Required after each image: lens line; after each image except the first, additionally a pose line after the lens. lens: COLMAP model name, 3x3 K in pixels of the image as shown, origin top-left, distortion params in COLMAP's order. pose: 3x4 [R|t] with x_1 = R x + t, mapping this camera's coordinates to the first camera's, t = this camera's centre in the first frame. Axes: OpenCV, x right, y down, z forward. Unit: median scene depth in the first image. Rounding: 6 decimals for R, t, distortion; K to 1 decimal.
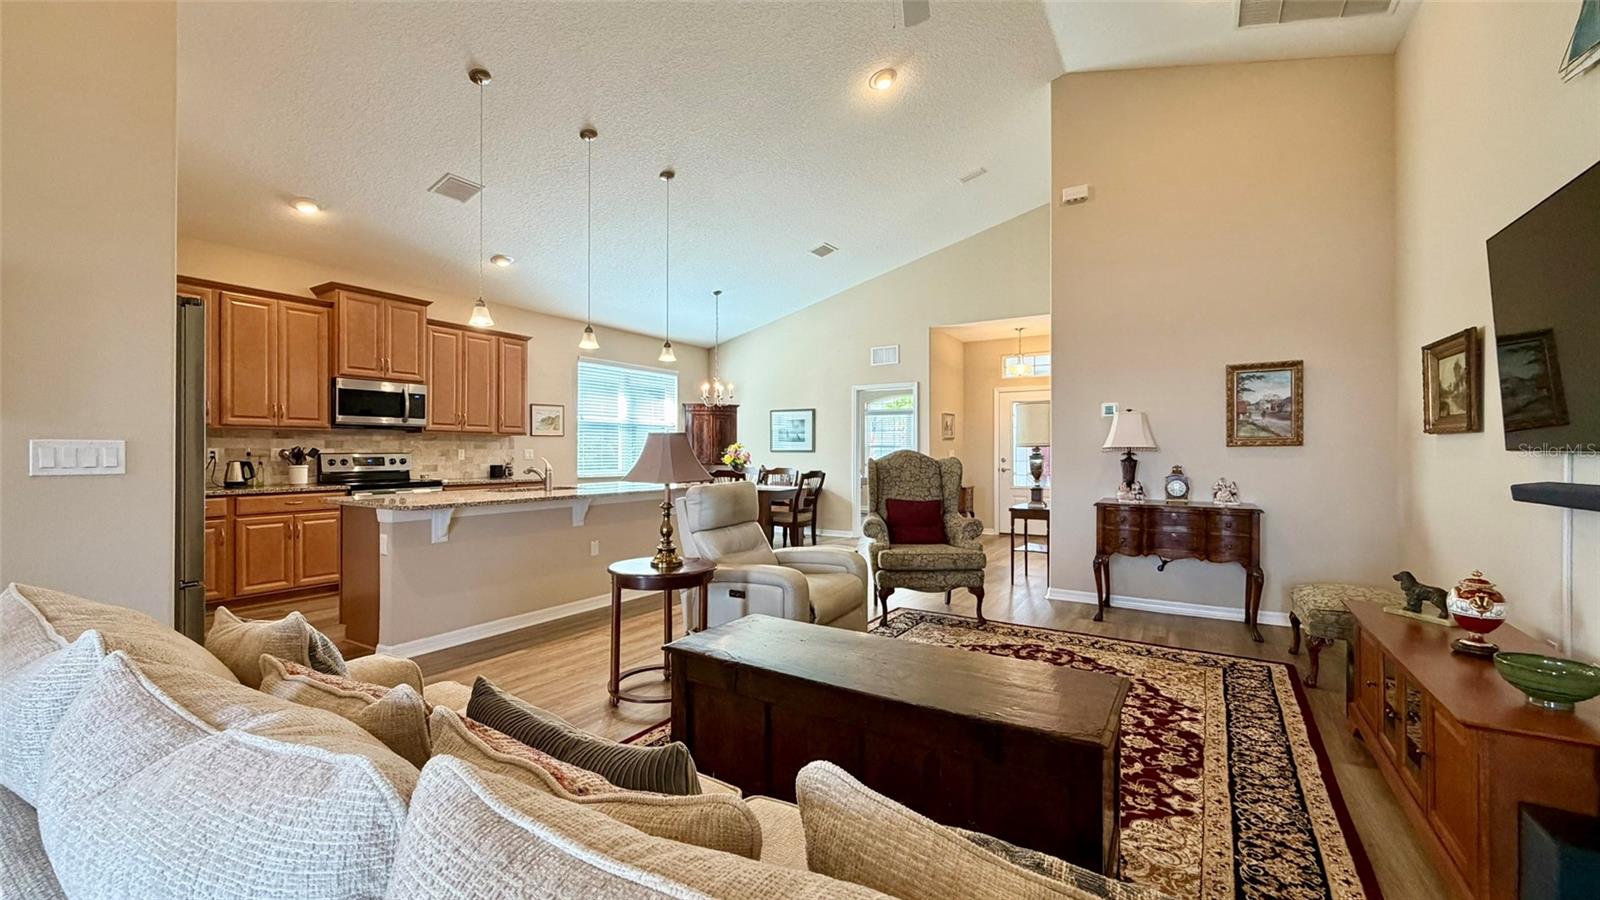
lens RADIAL K [[631.8, 0, 796.5], [0, 631.8, 452.0], [0, 0, 1]] dist [-0.002199, -0.000214]
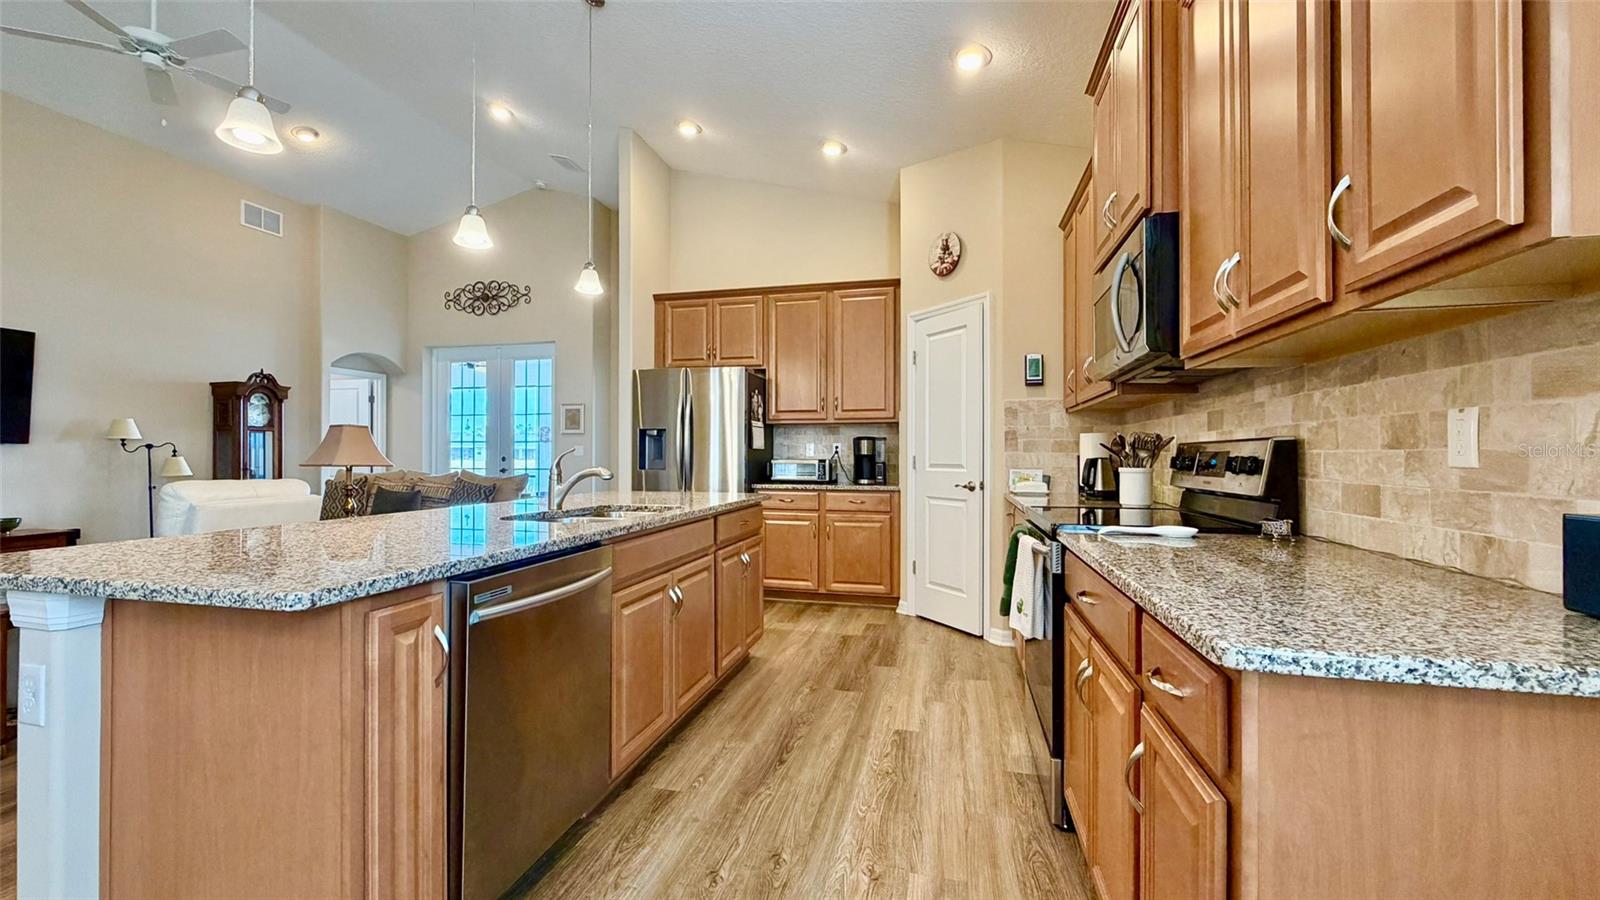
lens RADIAL K [[631.8, 0, 799.9], [0, 631.8, 455.4], [0, 0, 1]] dist [-0.002199, -0.000214]
pose [[-0.937818, -0.001509, -0.347123, -0.289636], [-0.000279, 0.999994, -0.003593, 0.009519], [0.347126, -0.003273, -0.937813, 1.087640]]
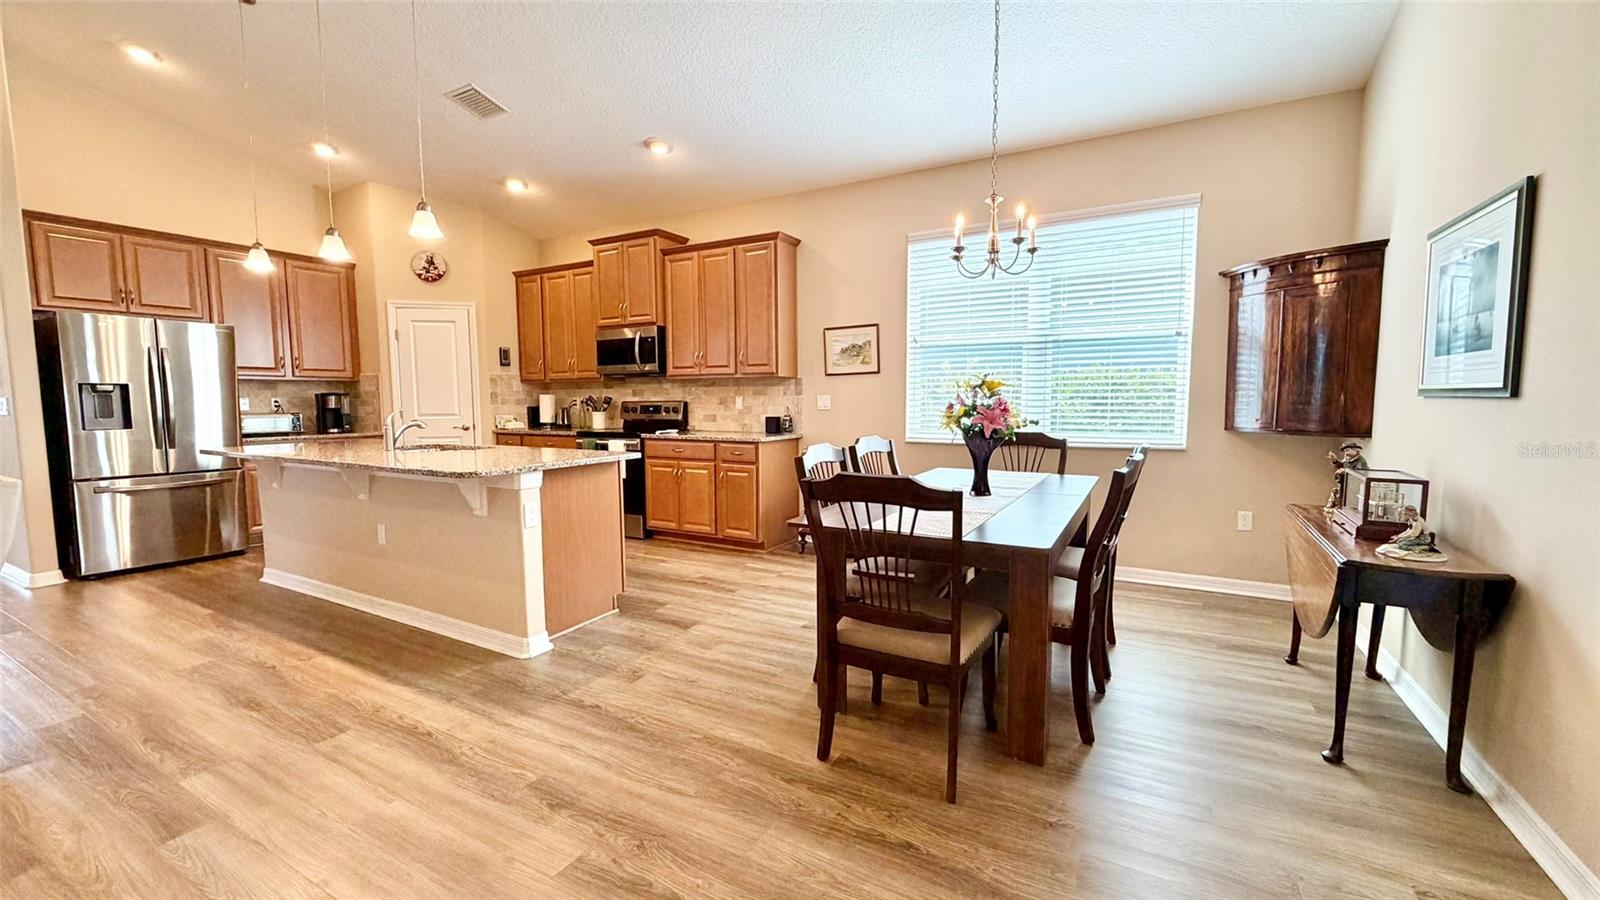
lens RADIAL K [[631.8, 0, 794.7], [0, 631.8, 447.1], [0, 0, 1]] dist [-0.002199, -0.000214]
pose [[0.081499, 0.076319, -0.993747, 0.291896], [0.009968, 0.996952, 0.077382, -0.001291], [0.996624, -0.016213, 0.080490, 0.992523]]
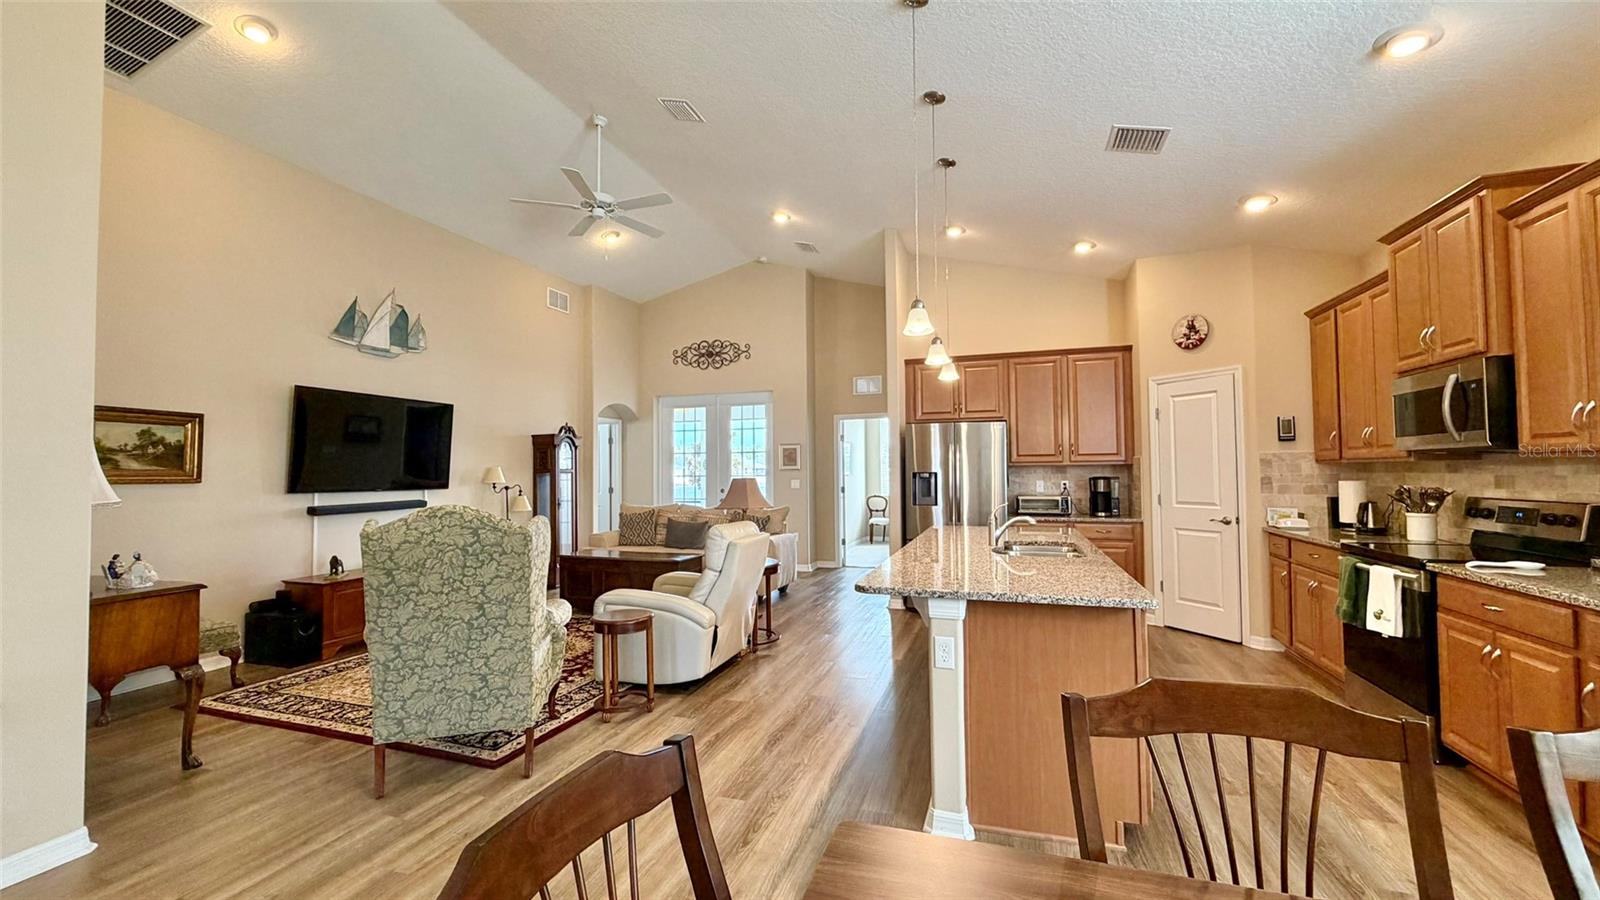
lens RADIAL K [[631.8, 0, 799.3], [0, 631.8, 453.9], [0, 0, 1]] dist [-0.002199, -0.000214]
pose [[-0.962876, 0.000486, -0.269944, 0.021251], [0.009387, 0.999454, -0.031682, -0.021959], [0.269781, -0.033039, -0.962355, 1.159634]]
